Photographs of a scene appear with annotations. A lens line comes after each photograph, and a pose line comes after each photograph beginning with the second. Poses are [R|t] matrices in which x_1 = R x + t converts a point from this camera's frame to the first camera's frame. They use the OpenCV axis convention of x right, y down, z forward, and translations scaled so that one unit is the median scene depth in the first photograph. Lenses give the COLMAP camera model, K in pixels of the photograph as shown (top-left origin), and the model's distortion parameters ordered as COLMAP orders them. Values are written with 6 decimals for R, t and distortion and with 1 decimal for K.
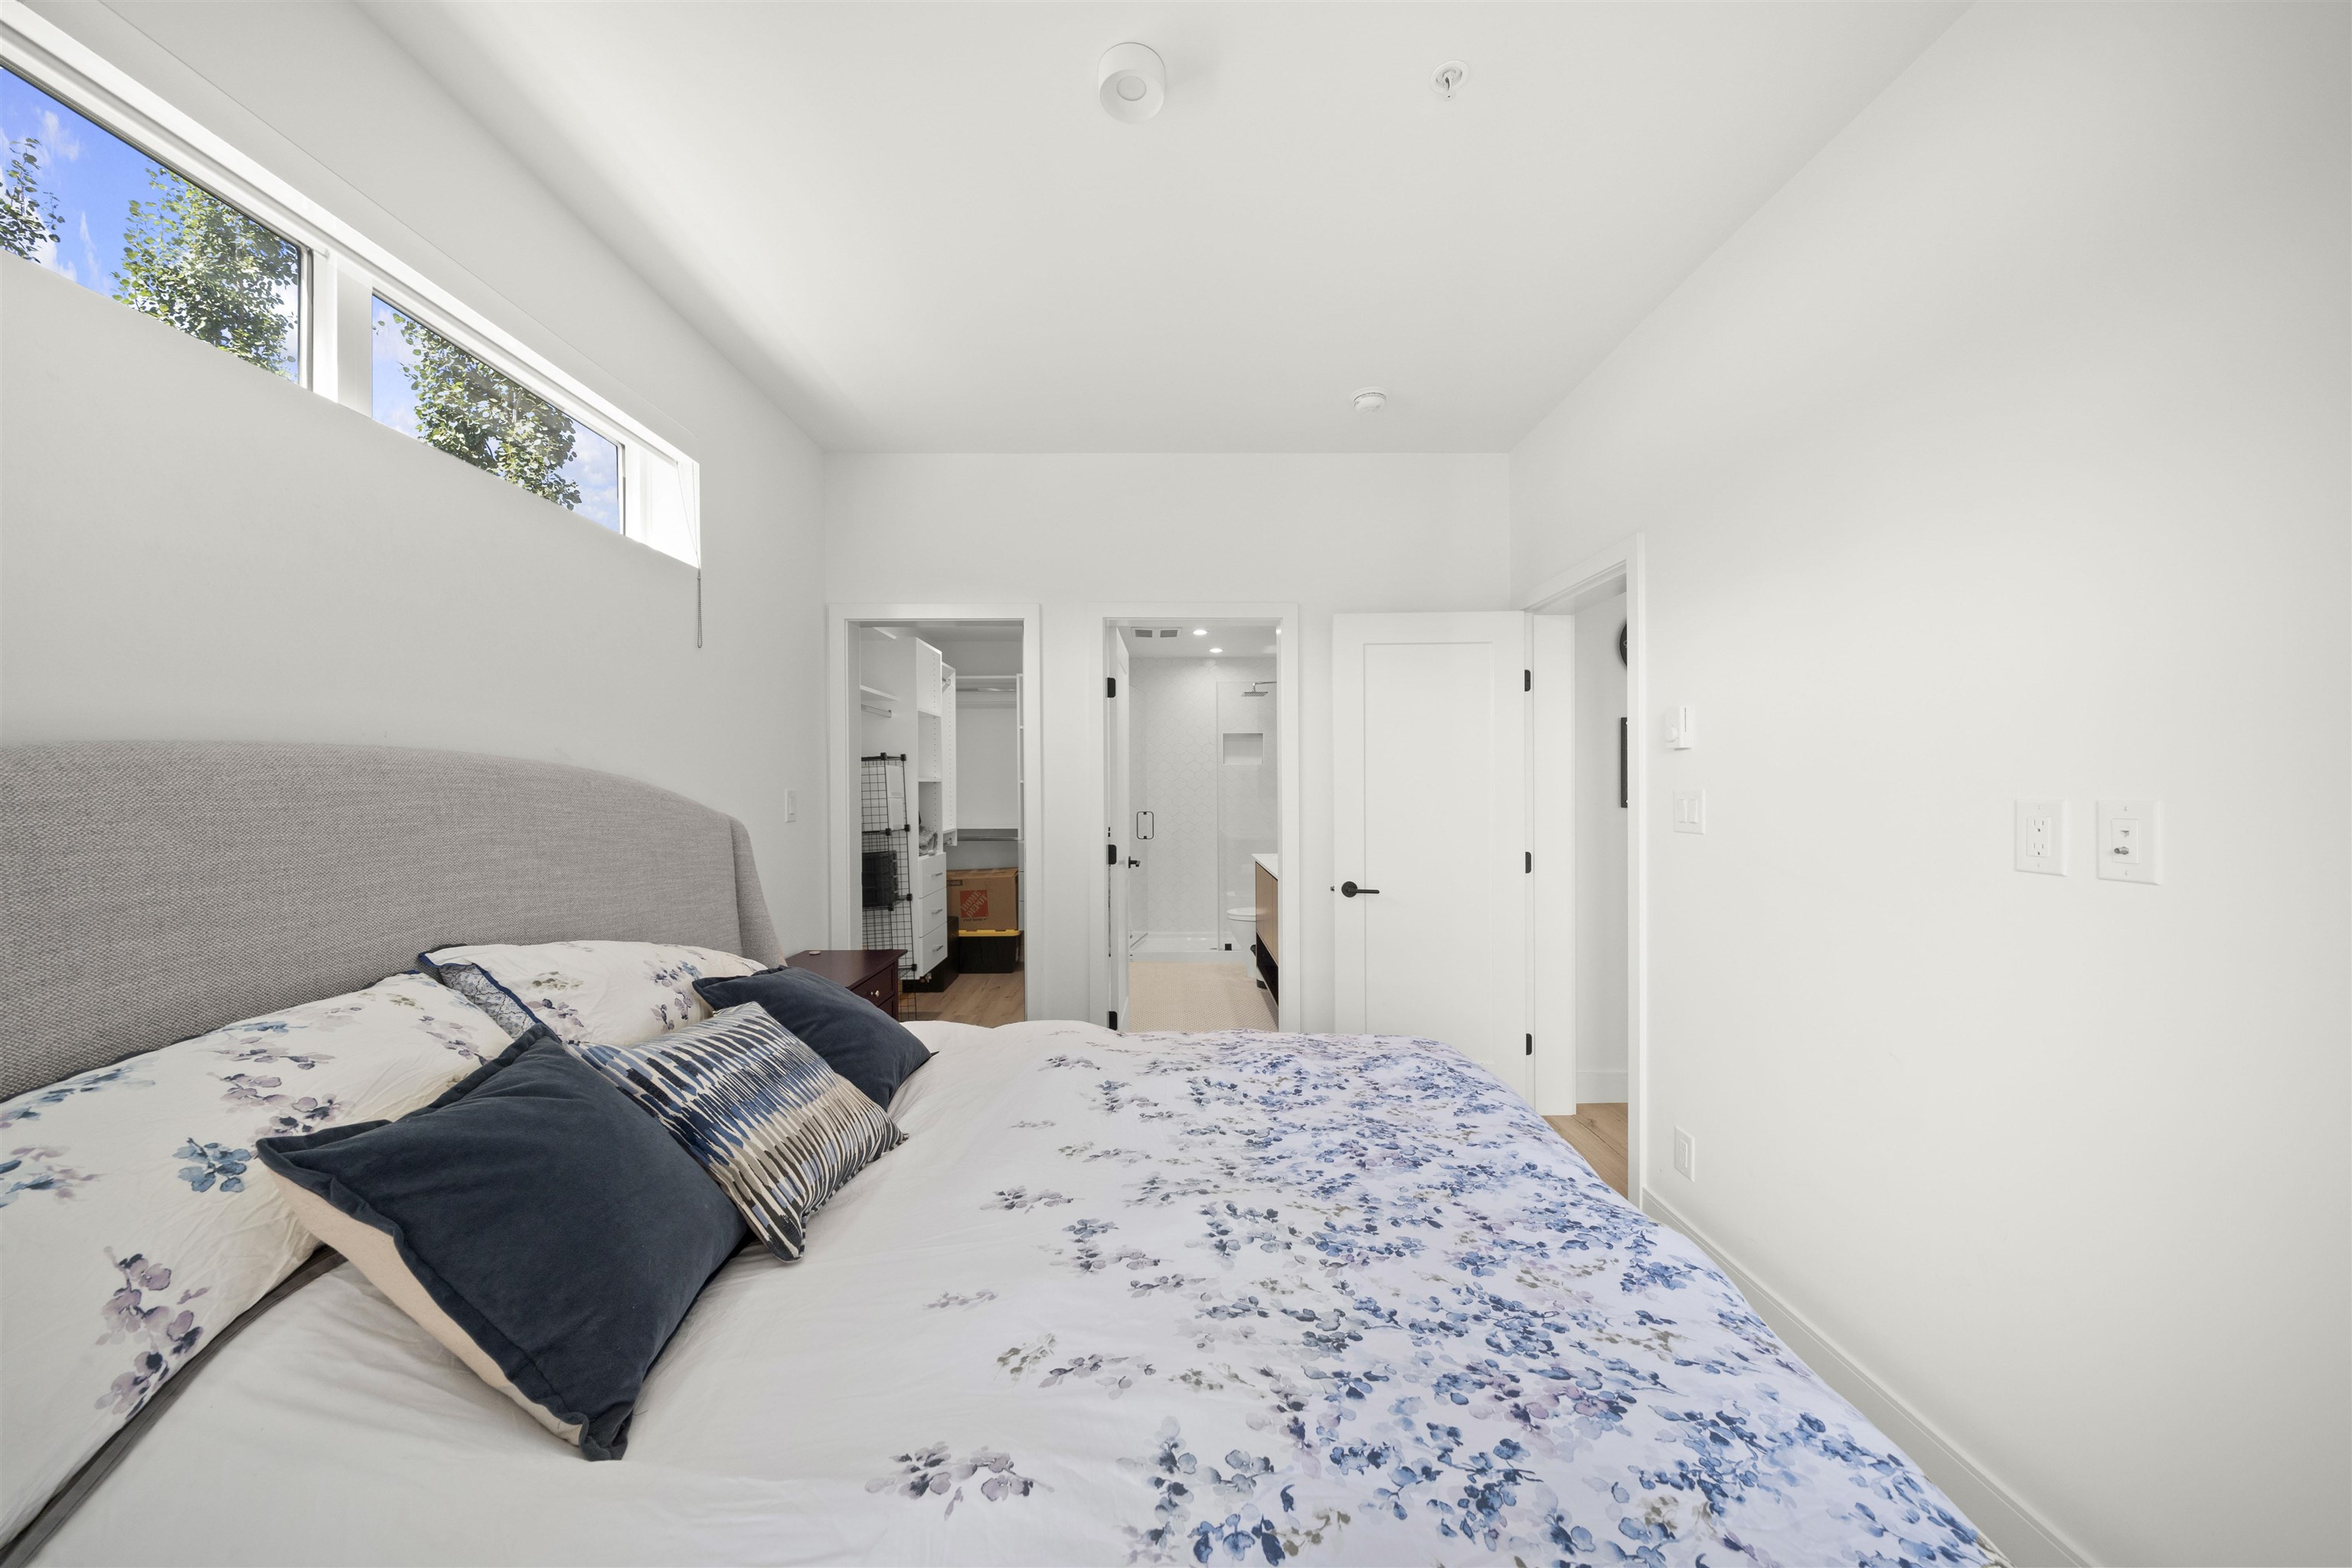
lens RADIAL K [[808.8, 0, 1166.5], [0, 808.8, 785.6], [0, 0, 1]] dist [0.003690, 0.000203]
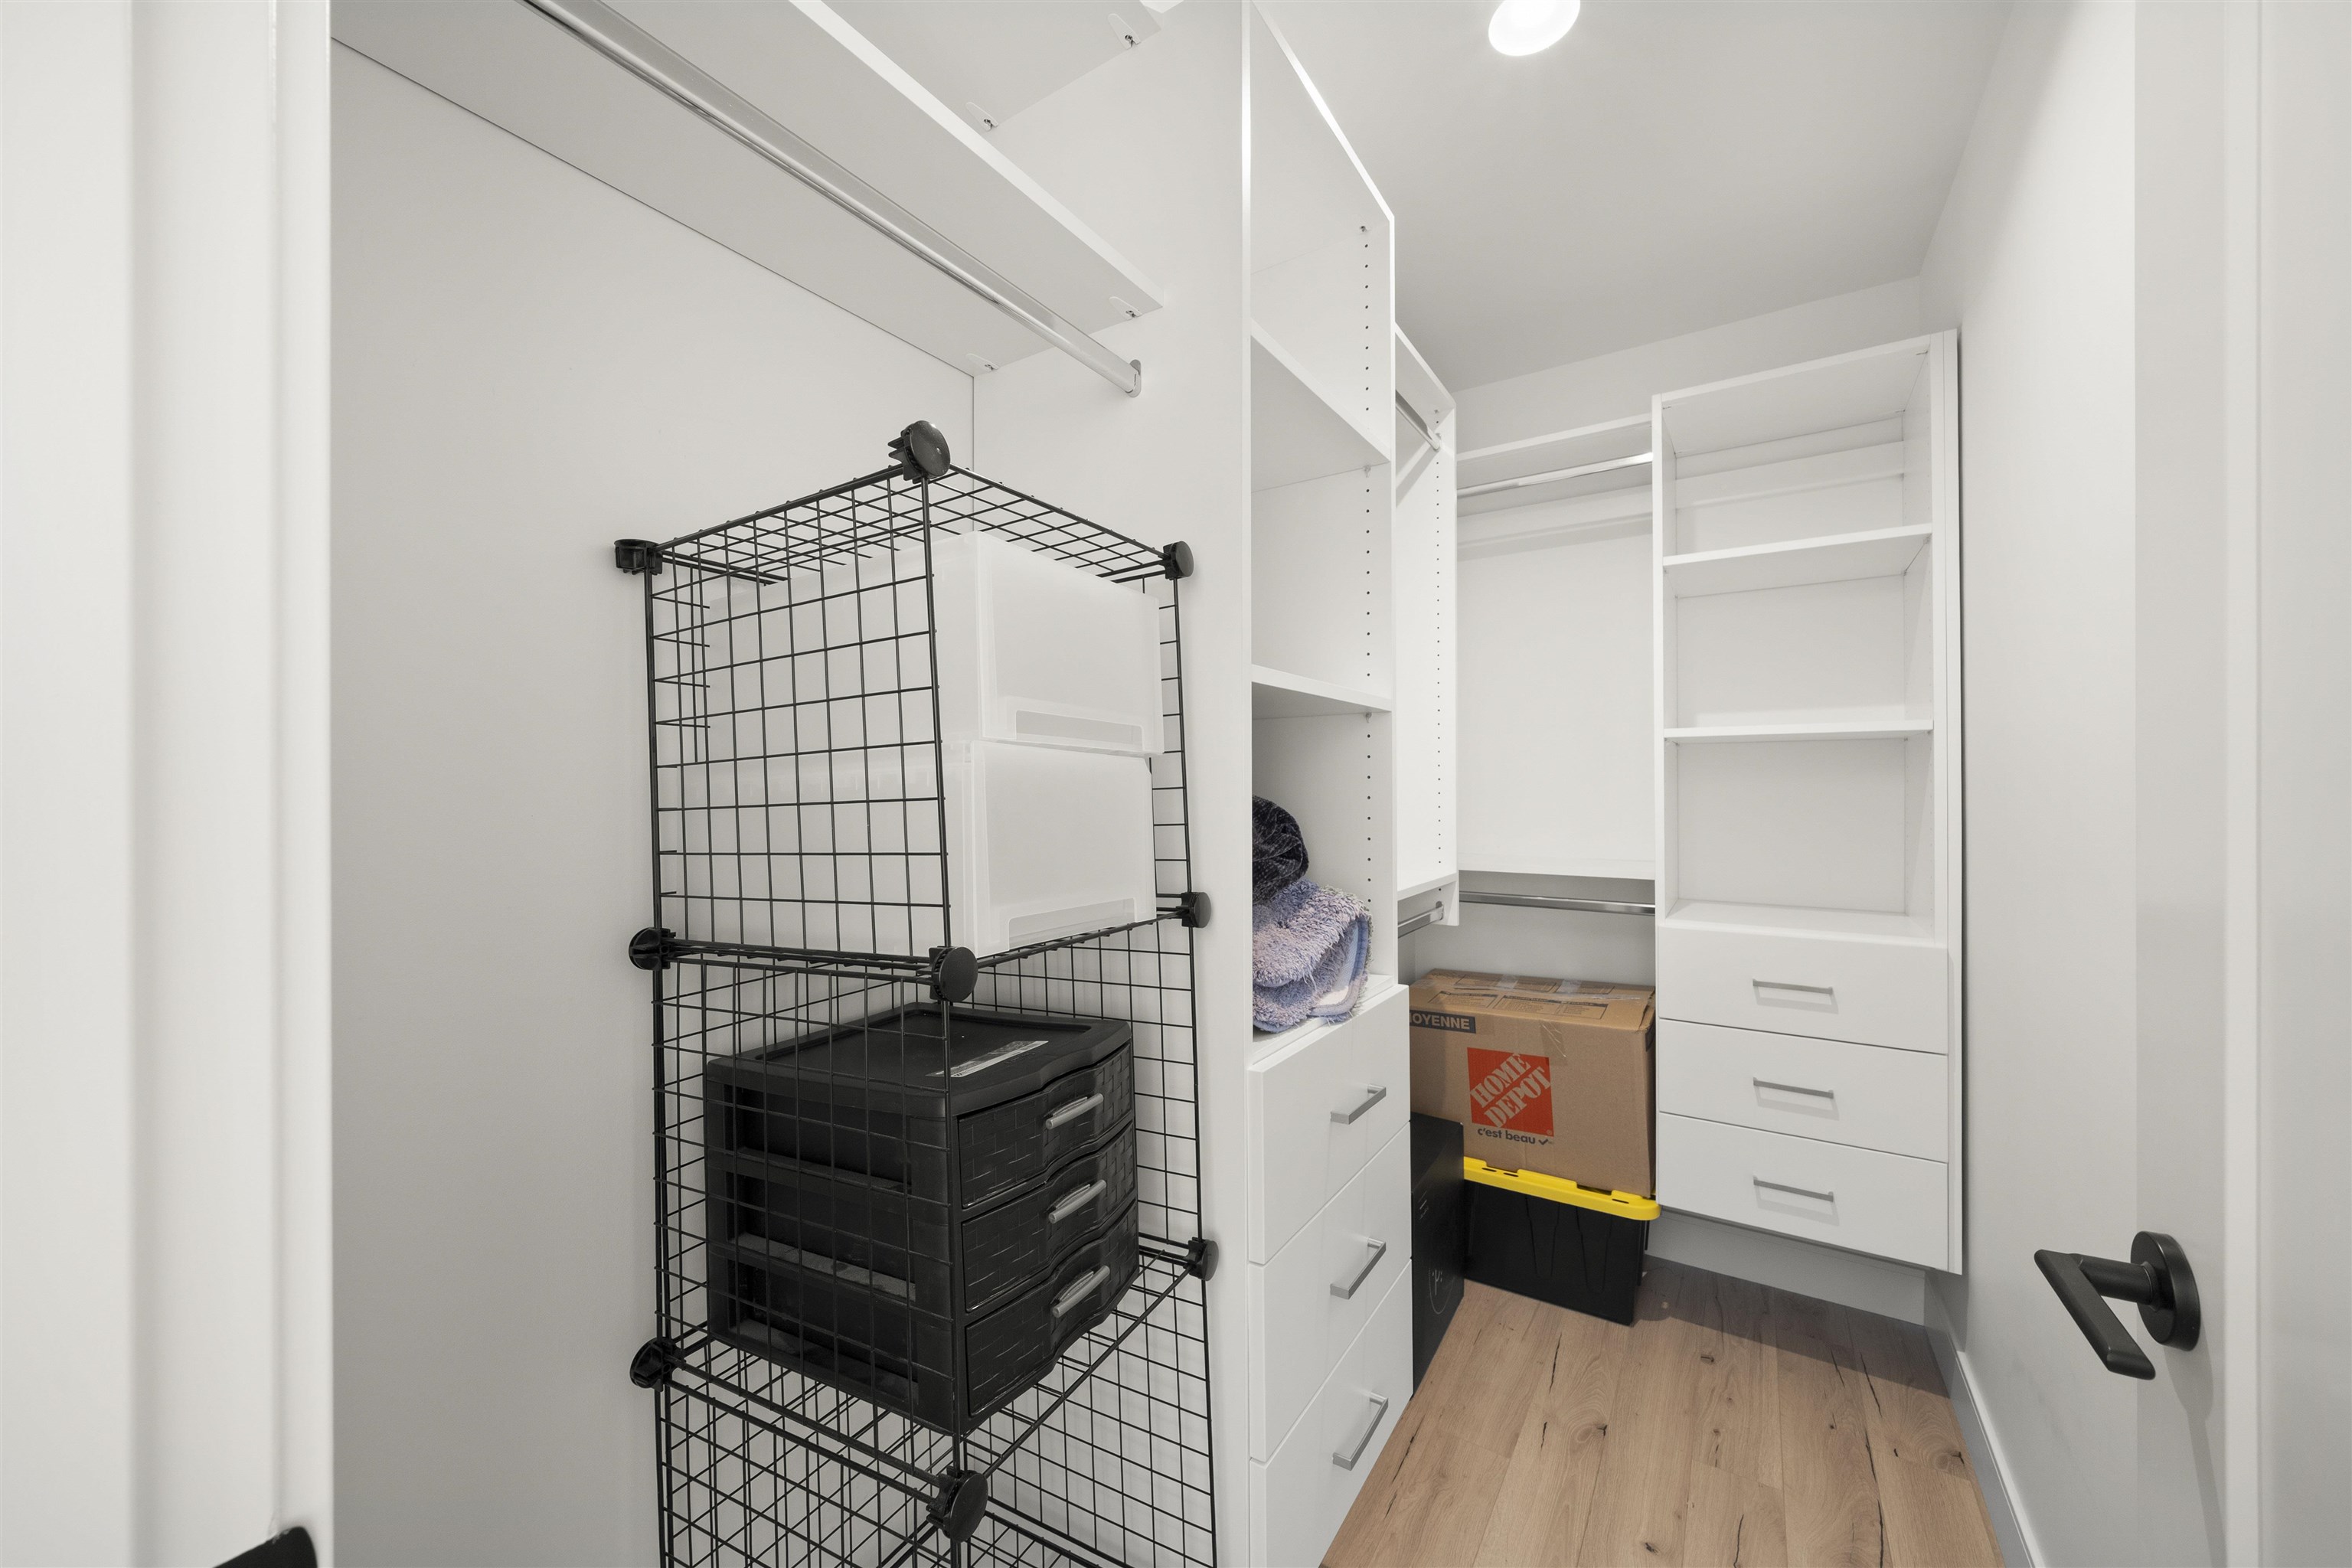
lens RADIAL K [[895.8, 0, 1164.3], [0, 895.8, 786.0], [0, 0, 1]] dist [-0.001935, -0.000213]
pose [[0.835070, -0.001210, -0.550143, -0.152232], [0.001623, 0.999999, 0.000264, 0.016779], [0.550142, -0.001114, 0.835071, 0.606678]]
